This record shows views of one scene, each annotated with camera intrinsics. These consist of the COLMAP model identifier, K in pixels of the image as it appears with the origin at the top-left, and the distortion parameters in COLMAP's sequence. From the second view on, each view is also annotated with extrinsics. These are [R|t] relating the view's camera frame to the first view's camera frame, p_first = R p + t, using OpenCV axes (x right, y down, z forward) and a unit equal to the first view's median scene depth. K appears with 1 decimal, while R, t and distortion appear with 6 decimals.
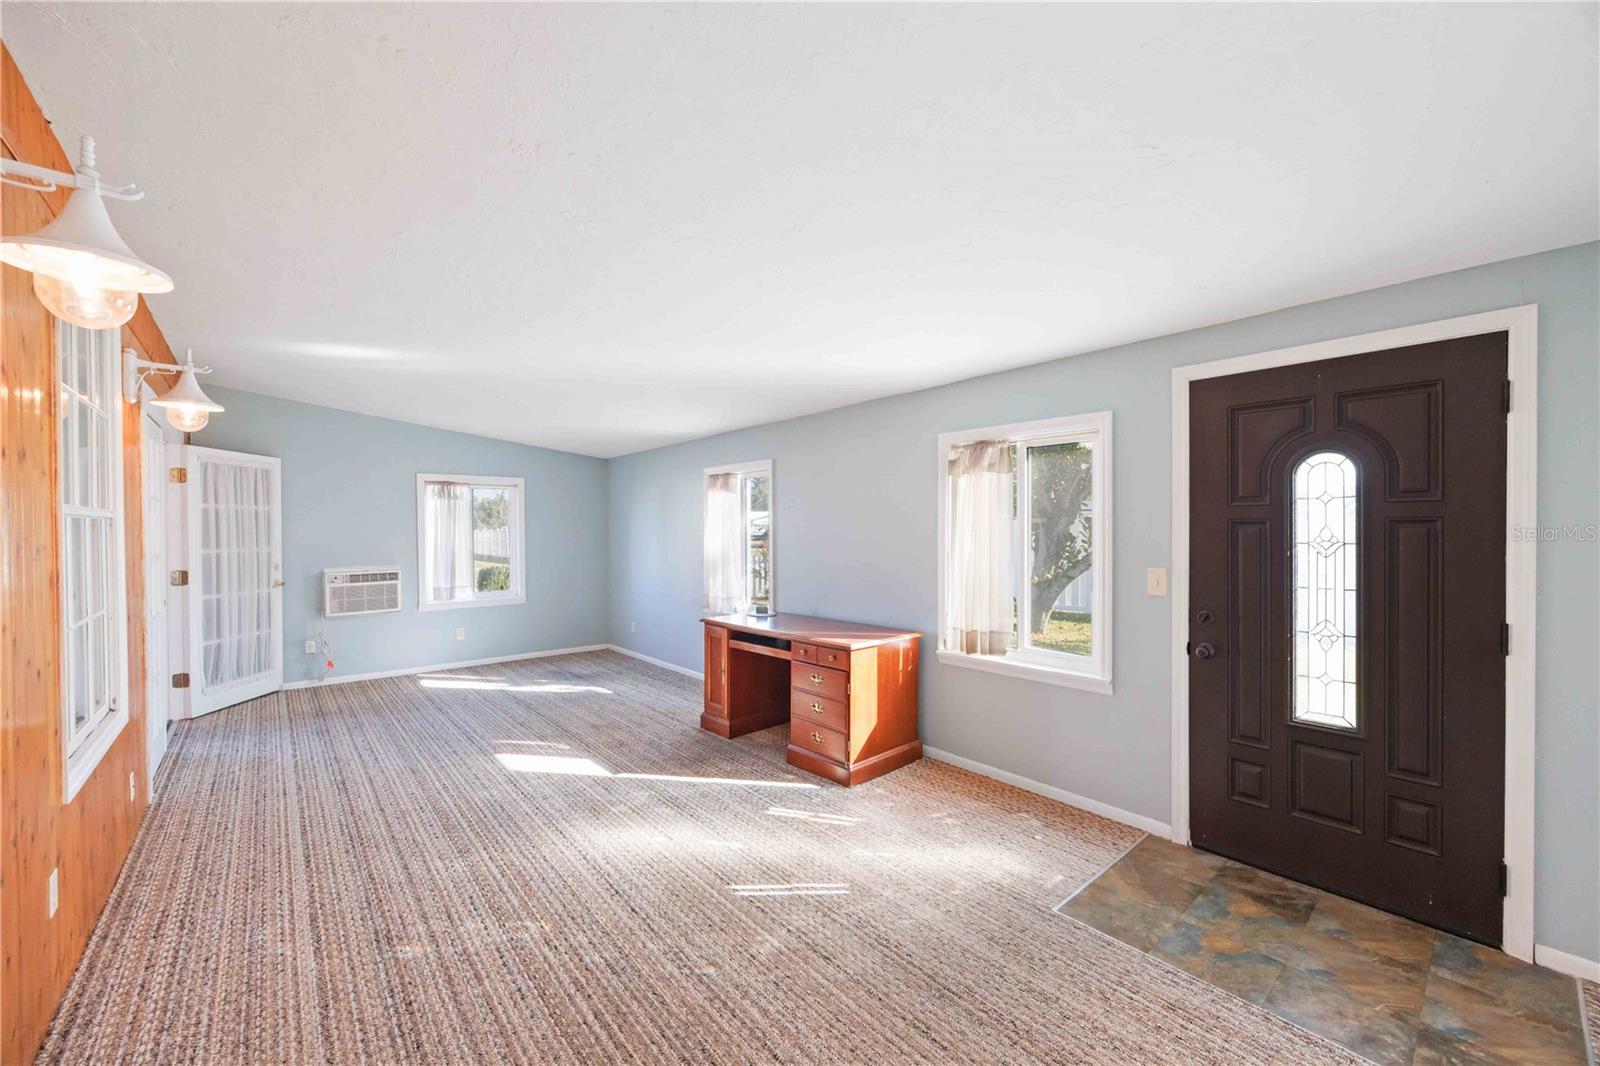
lens RADIAL K [[616.6, 0, 802.3], [0, 616.6, 532.6], [0, 0, 1]] dist [-0.001393, 0.000161]
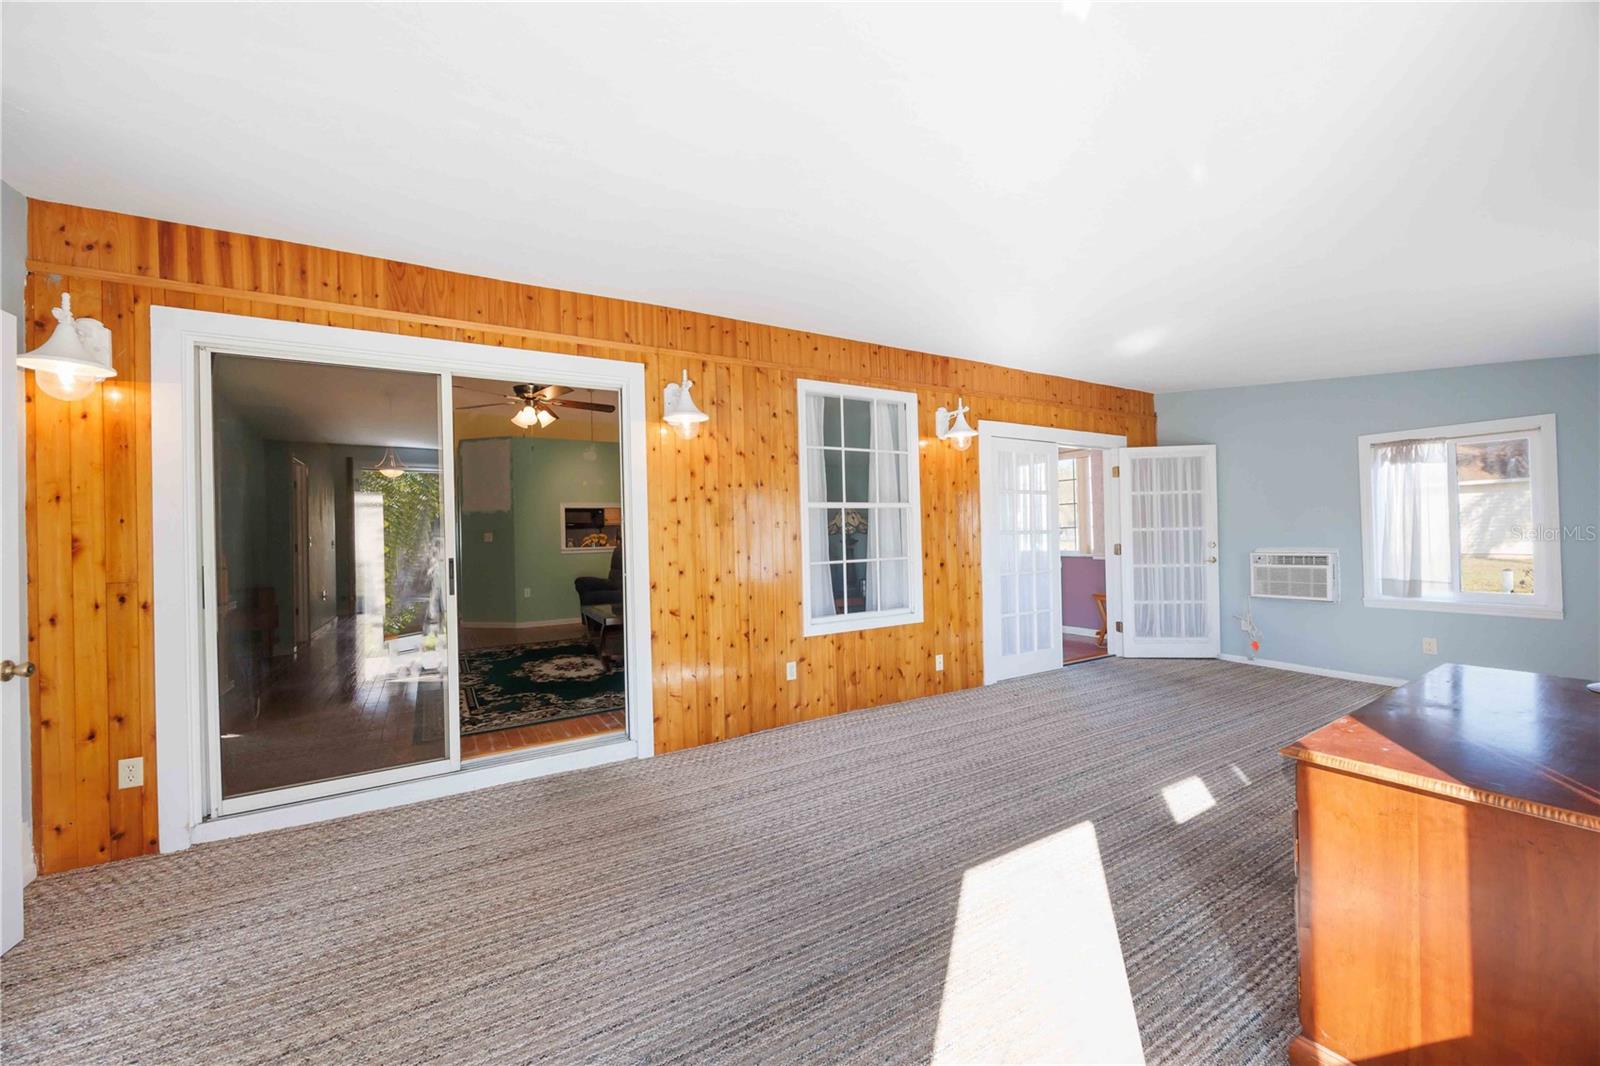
lens RADIAL K [[616.6, 0, 802.3], [0, 616.6, 532.6], [0, 0, 1]] dist [-0.001393, 0.000161]
pose [[-0.169228, 0.006092, -0.985558, 0.534784], [0.016136, 0.999864, 0.003410, 0.028852], [0.985445, -0.015326, -0.169303, 0.726939]]
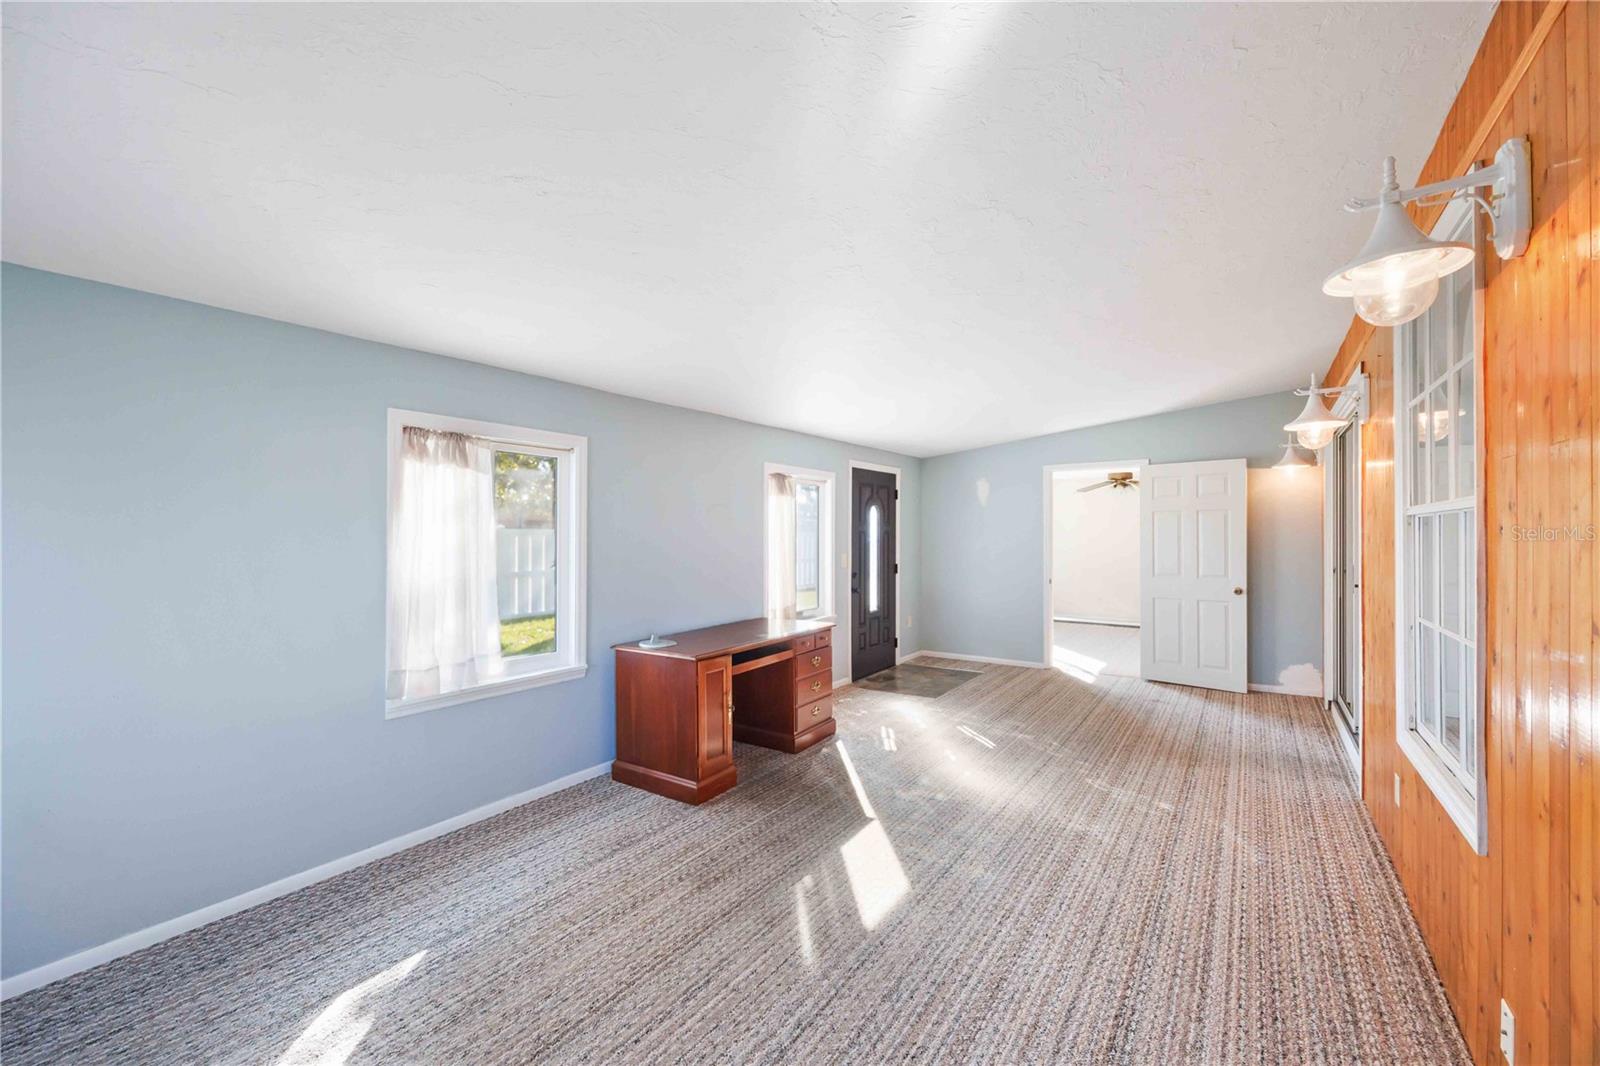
lens RADIAL K [[618.7, 0, 794.3], [0, 618.7, 532.6], [0, 0, 1]] dist [-0.000719, -0.000094]
pose [[-0.217990, 0.009995, 0.975900, -1.156609], [0.011449, 0.999905, -0.007684, -0.000809], [-0.975884, 0.009498, -0.218084, 1.328945]]
